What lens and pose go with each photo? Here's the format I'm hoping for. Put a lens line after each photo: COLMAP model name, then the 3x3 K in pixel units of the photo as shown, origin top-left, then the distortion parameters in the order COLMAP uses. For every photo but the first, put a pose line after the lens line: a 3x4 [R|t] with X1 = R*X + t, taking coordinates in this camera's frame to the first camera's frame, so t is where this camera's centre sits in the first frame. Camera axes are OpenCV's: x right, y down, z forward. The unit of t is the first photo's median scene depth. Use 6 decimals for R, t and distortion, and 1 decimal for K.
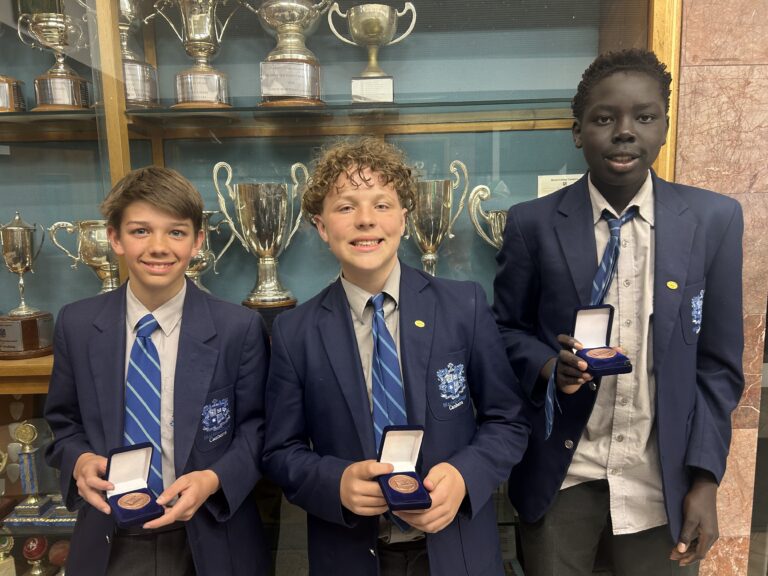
lens RADIAL K [[567.6, 0, 378.0], [0, 567.6, 291.1], [0, 0, 1]] dist [0.033247, -0.039630]
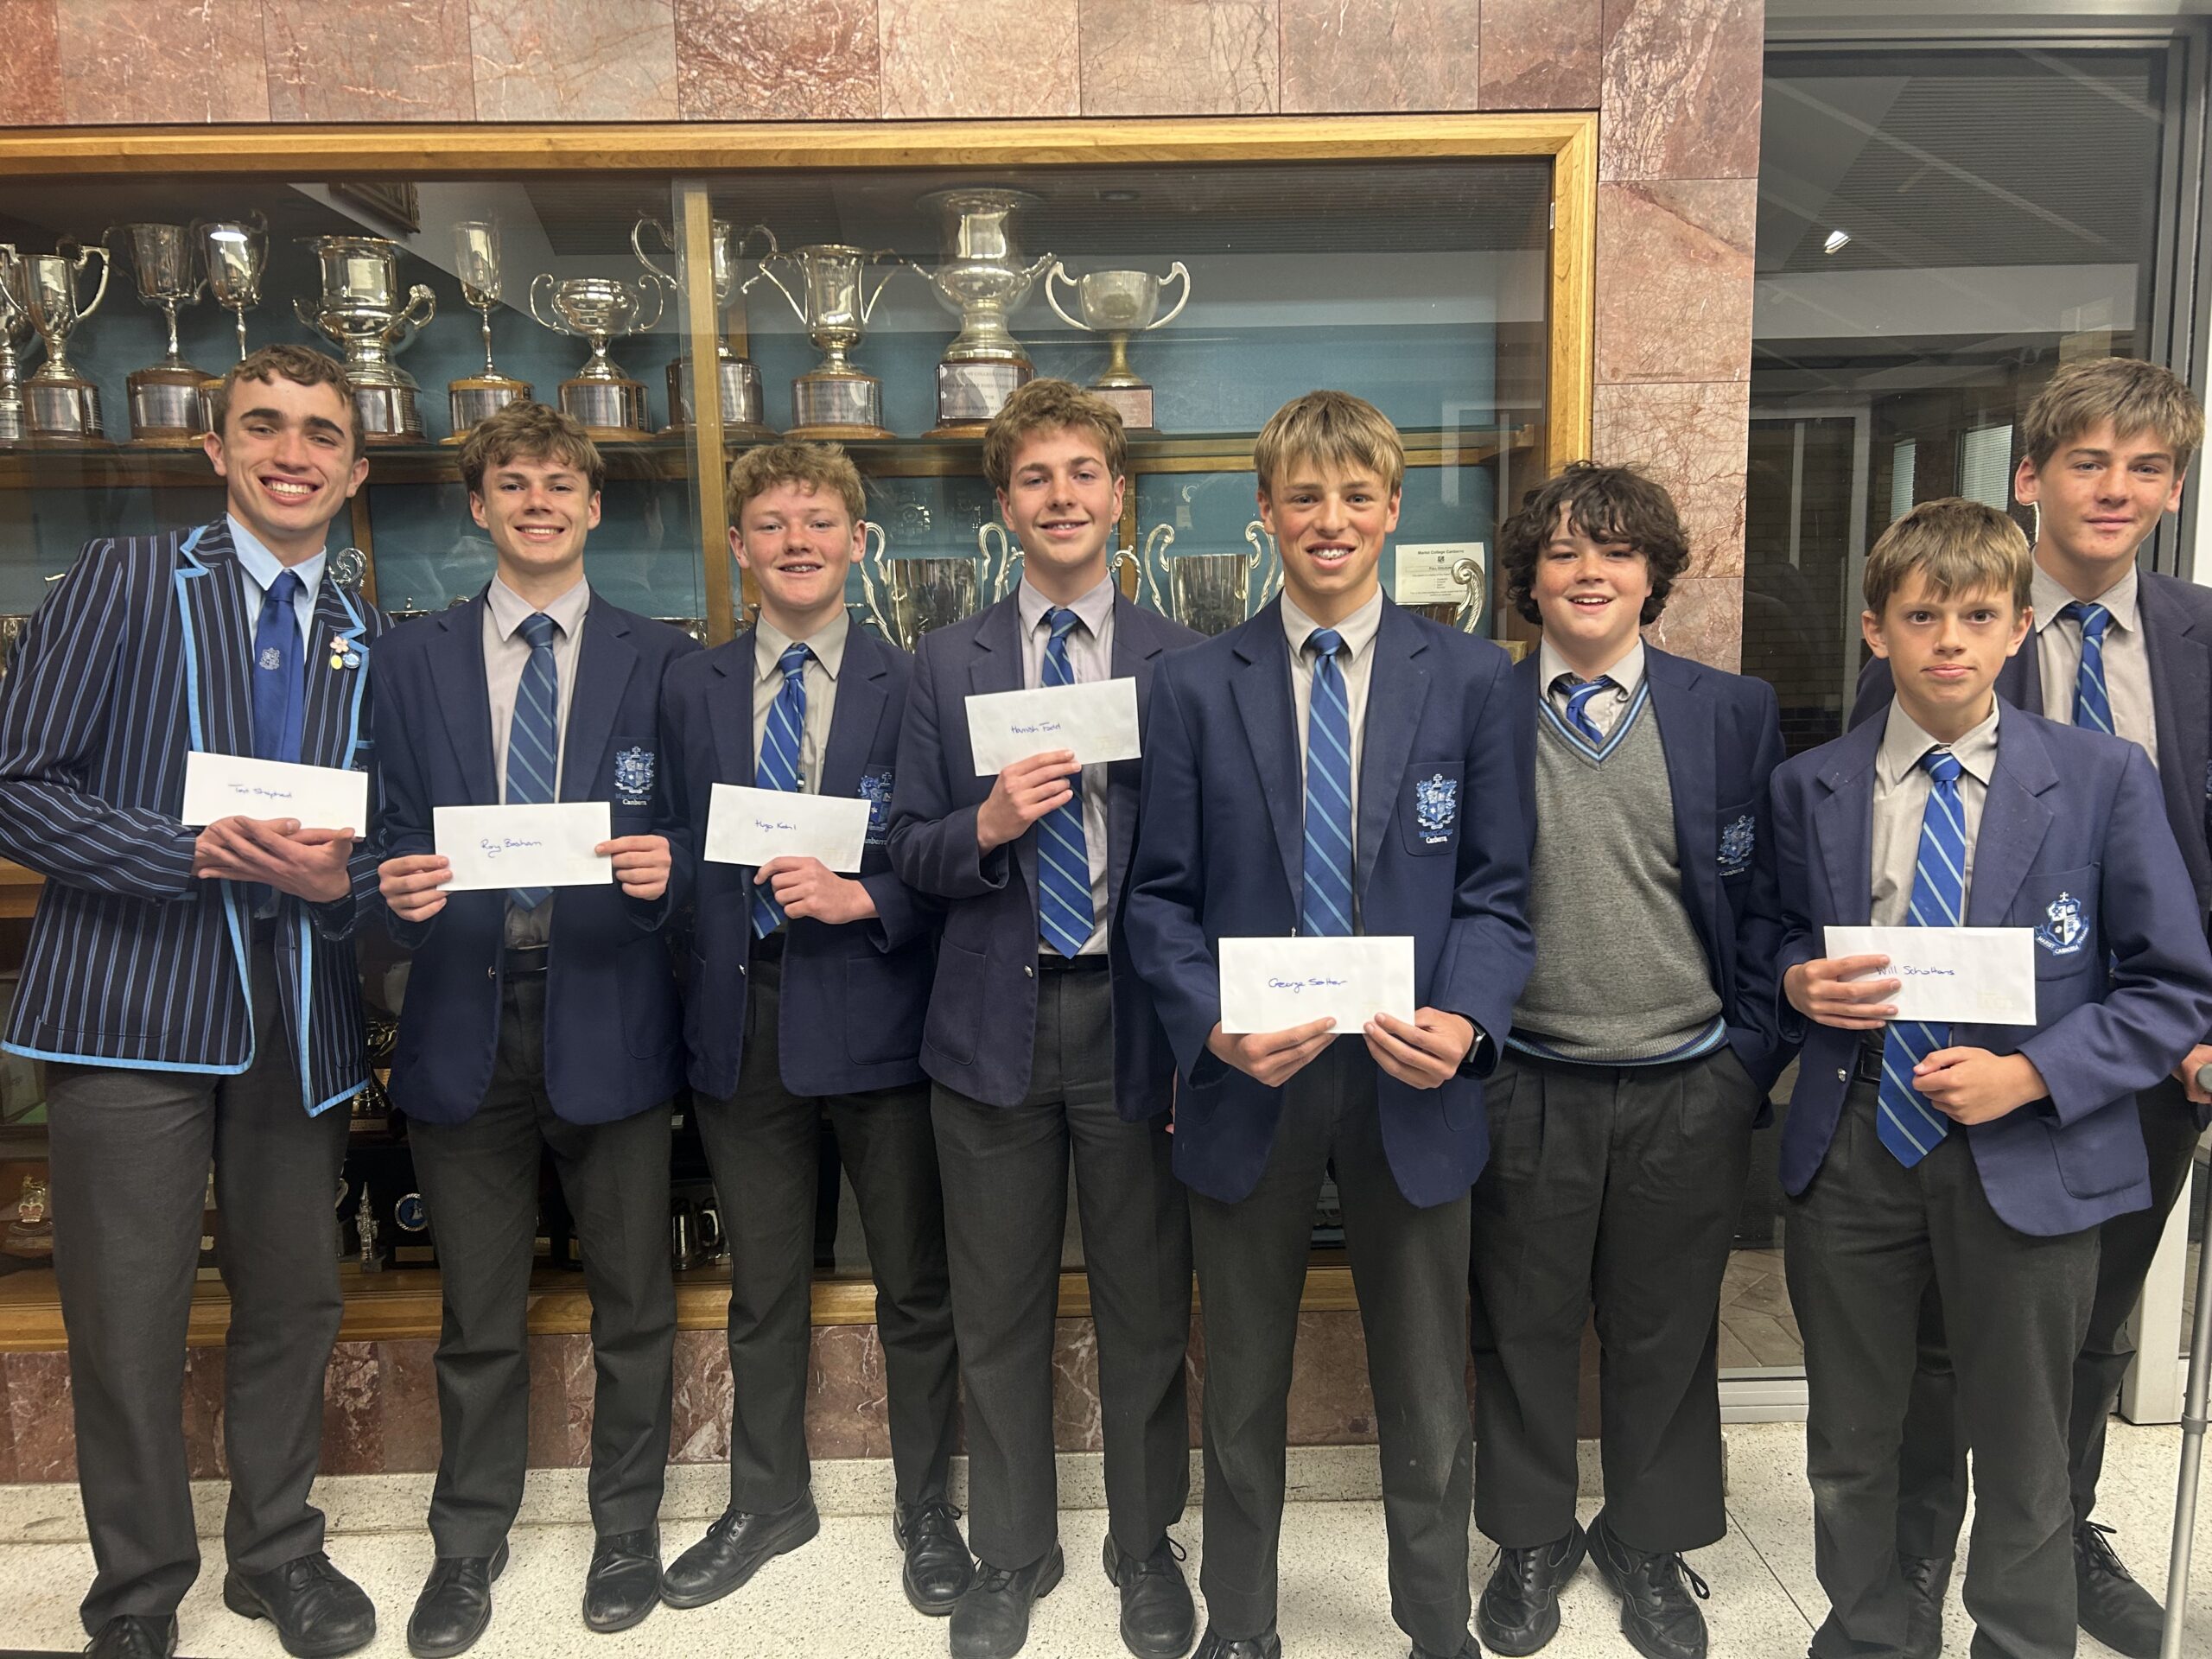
lens RADIAL K [[1634.8, 0, 1111.3], [0, 1634.8, 841.3], [0, 0, 1]] dist [0.033247, -0.039630]
pose [[0.999746, -0.000143, 0.022553, -0.056749], [0.000042, 0.999990, 0.004507, 0.105196], [-0.022553, -0.004505, 0.999735, -0.753198]]
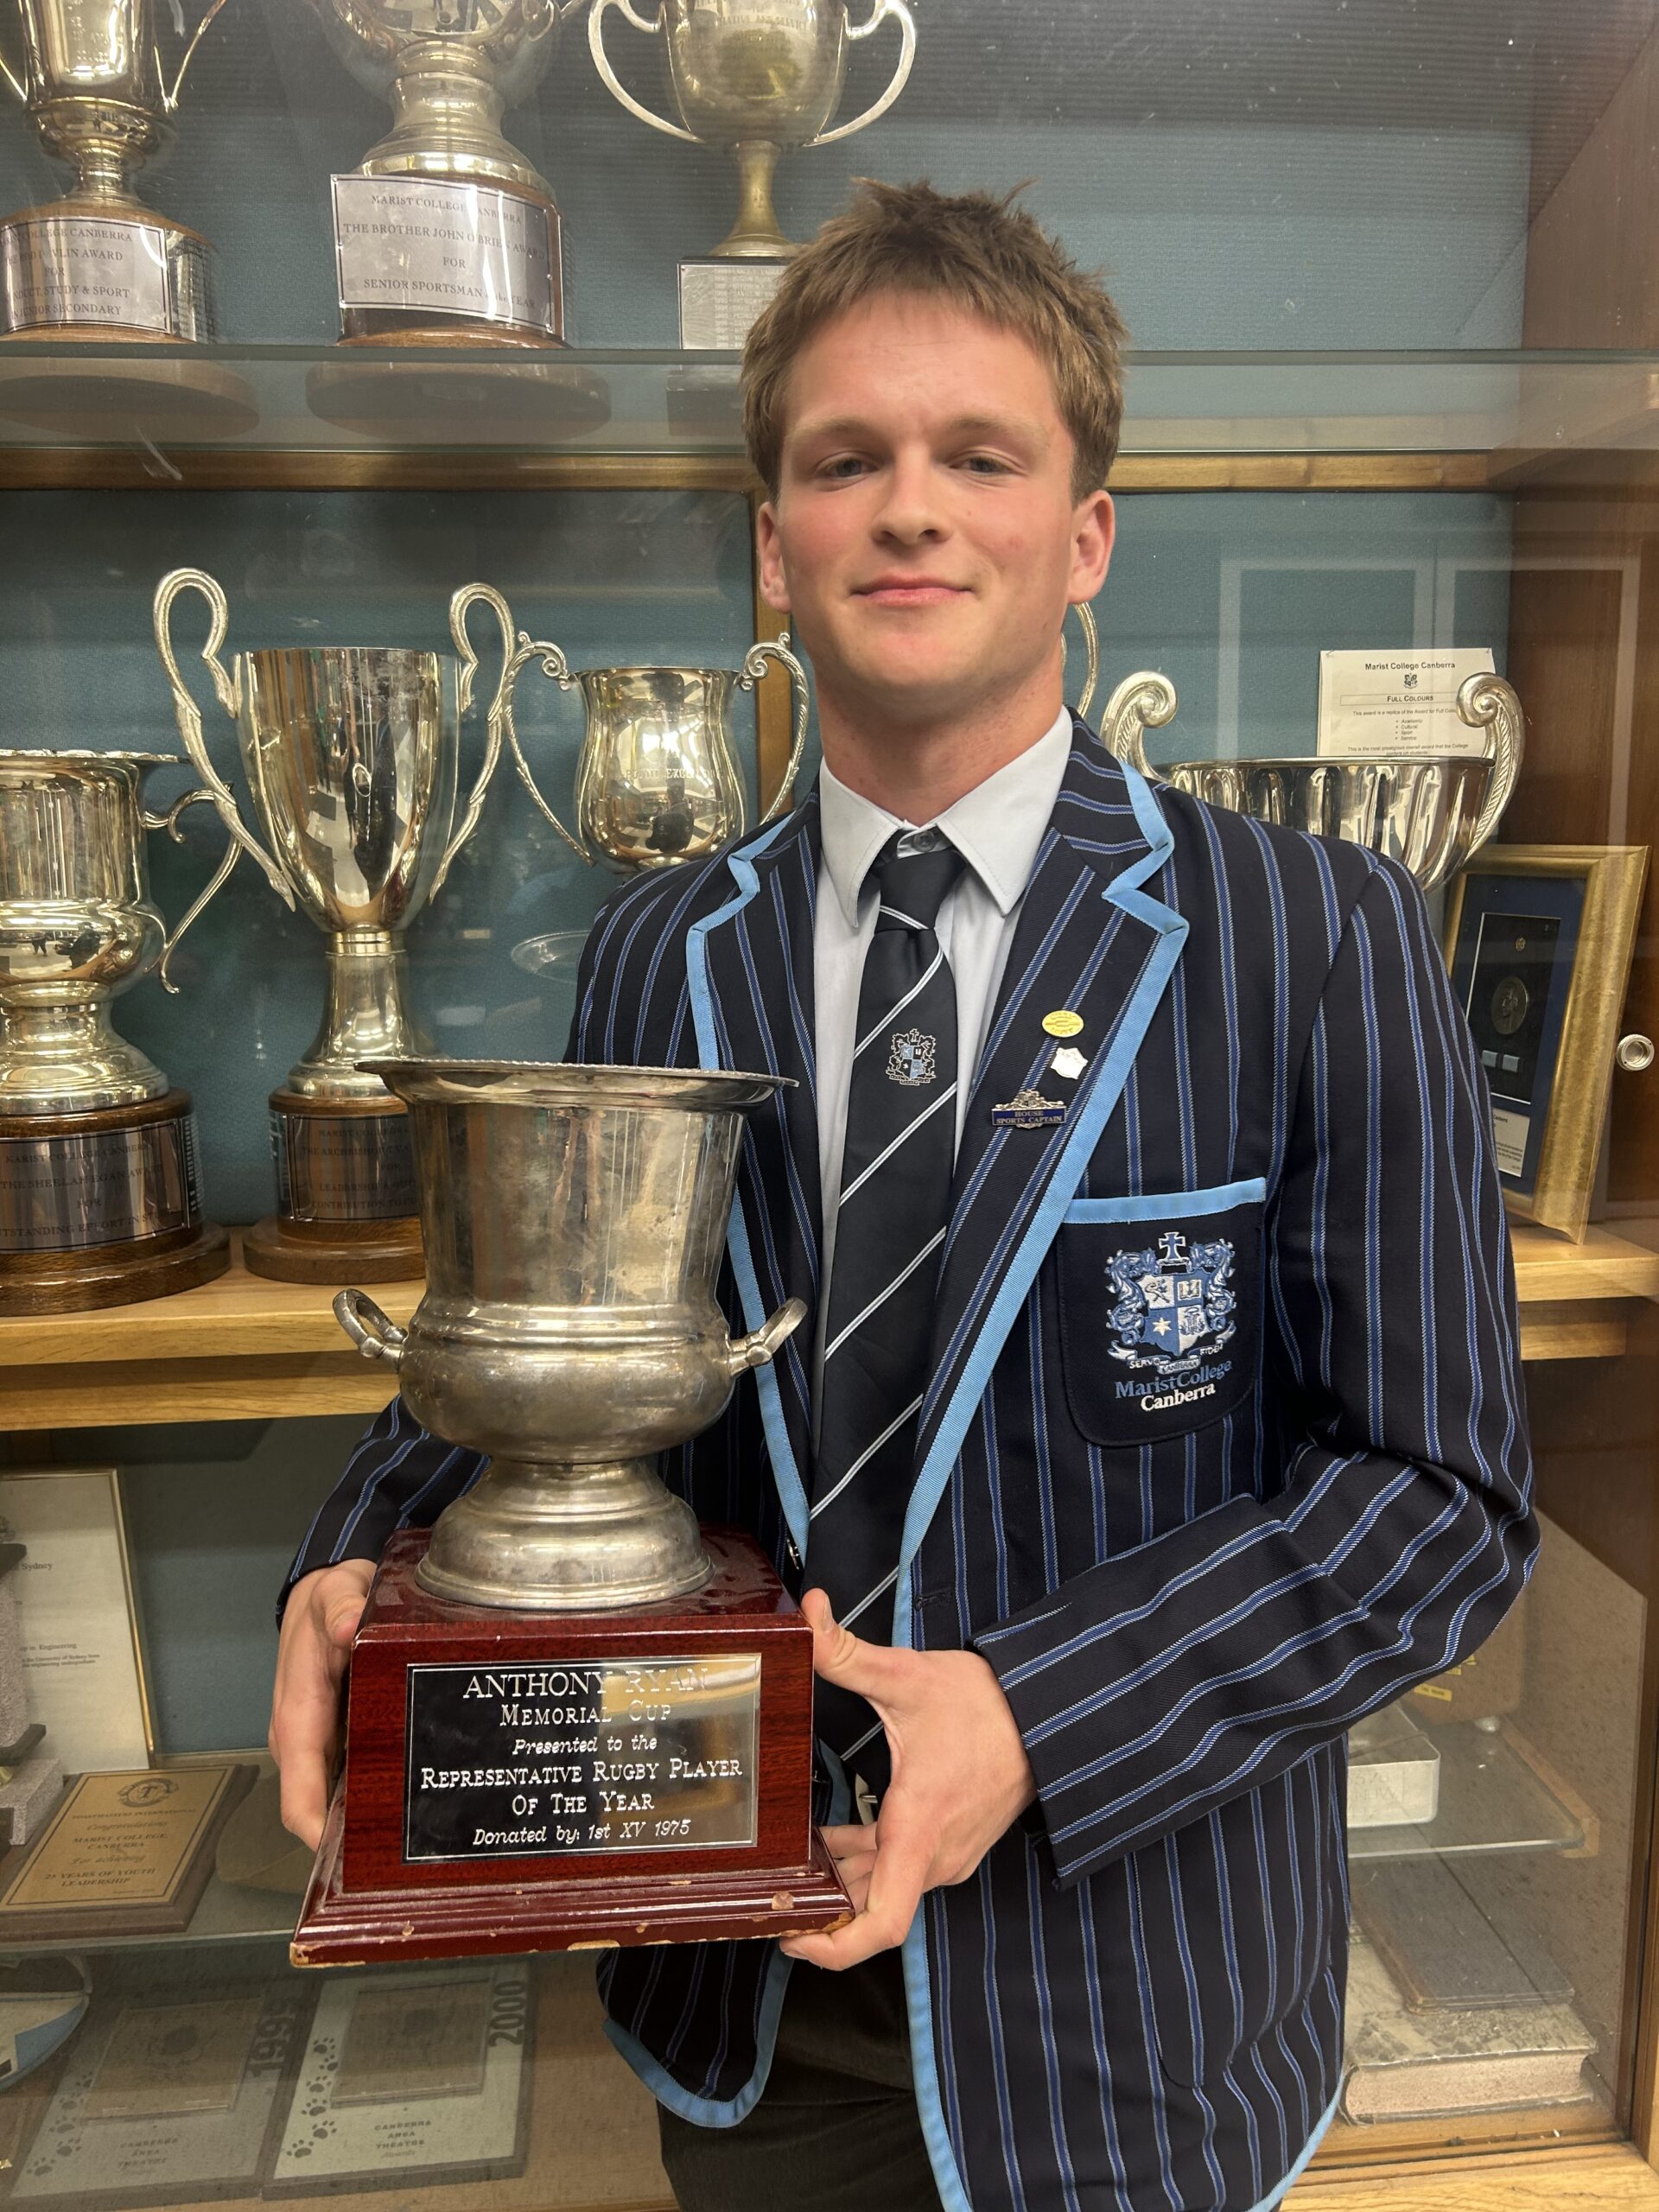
lens RADIAL K [[1634.8, 0, 818.1], [0, 1634.8, 1099.7], [0, 0, 1]] dist [0.033247, -0.039630]
pose [[0.995722, -0.008022, 0.092056, -0.055290], [0.006298, 0.999800, 0.019005, 0.007614], [-0.092190, -0.018344, 0.995572, 0.212569]]
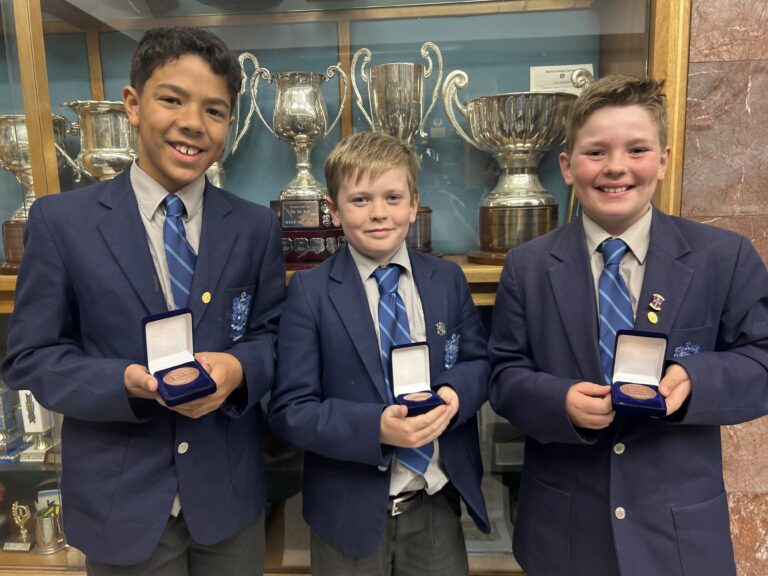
lens RADIAL K [[567.6, 0, 377.1], [0, 567.6, 286.9], [0, 0, 1]] dist [0.033247, -0.039630]
pose [[0.998622, 0.004721, -0.052264, 0.110110], [-0.003752, 0.999820, 0.018618, 0.119507], [0.052343, -0.018396, 0.998460, 0.150067]]
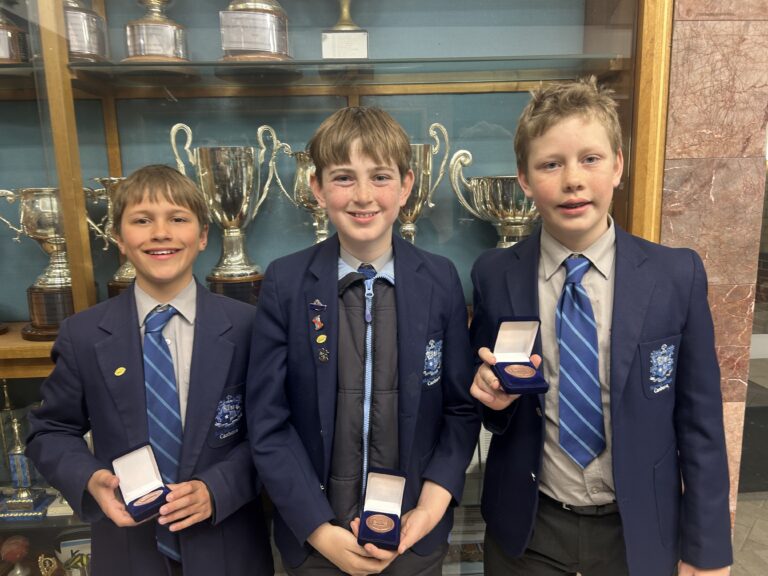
lens RADIAL K [[567.6, 0, 385.7], [0, 567.6, 287.5], [0, 0, 1]] dist [0.033247, -0.039630]
pose [[0.998549, -0.010165, 0.052892, 0.003019], [0.008268, 0.999318, 0.035979, 0.005511], [-0.053221, -0.035489, 0.997952, 0.064244]]
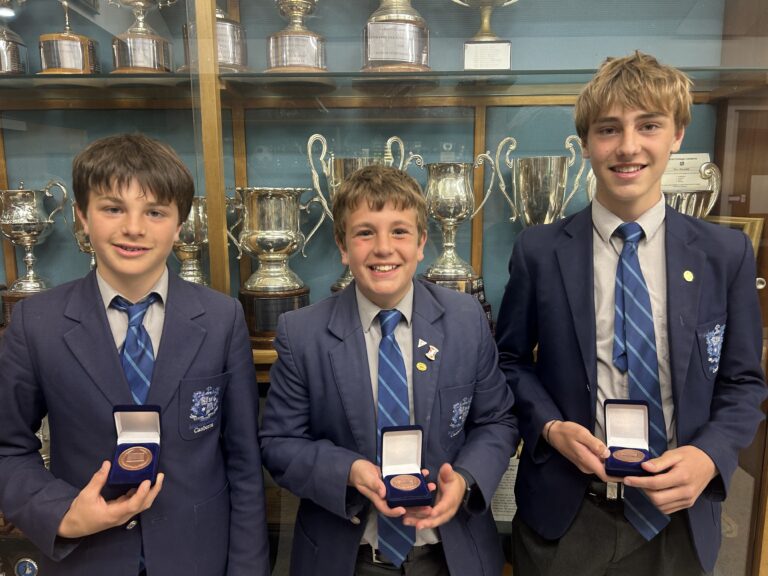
lens RADIAL K [[567.6, 0, 372.7], [0, 567.6, 286.3], [0, 0, 1]] dist [0.033247, -0.039630]
pose [[0.999900, 0.014165, -0.000265, -0.182492], [-0.014157, 0.999719, 0.019036, -0.001412], [0.000535, -0.019030, 0.999819, 0.086351]]
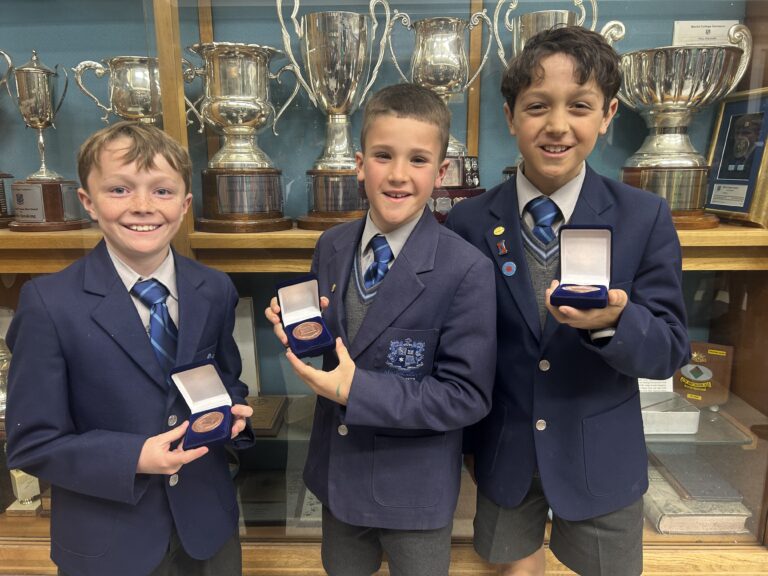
lens RADIAL K [[567.6, 0, 374.0], [0, 567.6, 287.4], [0, 0, 1]] dist [0.033247, -0.039630]
pose [[0.999648, 0.020075, -0.017346, -0.132253], [-0.018878, 0.997601, 0.066596, 0.137837], [0.018641, -0.066245, 0.997629, 0.182349]]
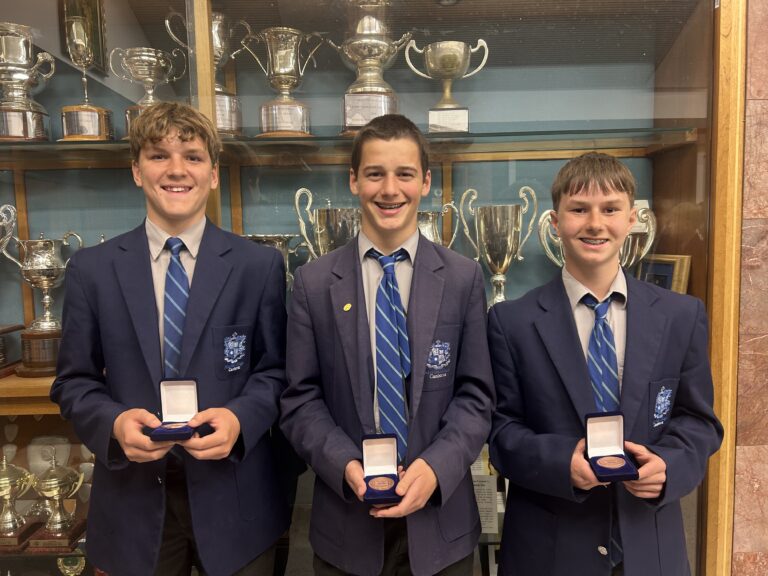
lens RADIAL K [[567.6, 0, 381.3], [0, 567.6, 286.0], [0, 0, 1]] dist [0.033247, -0.039630]
pose [[0.999921, -0.000739, 0.012528, -0.144850], [0.001400, 0.998602, -0.052840, 0.008870], [-0.012472, 0.052853, 0.998524, -0.035253]]
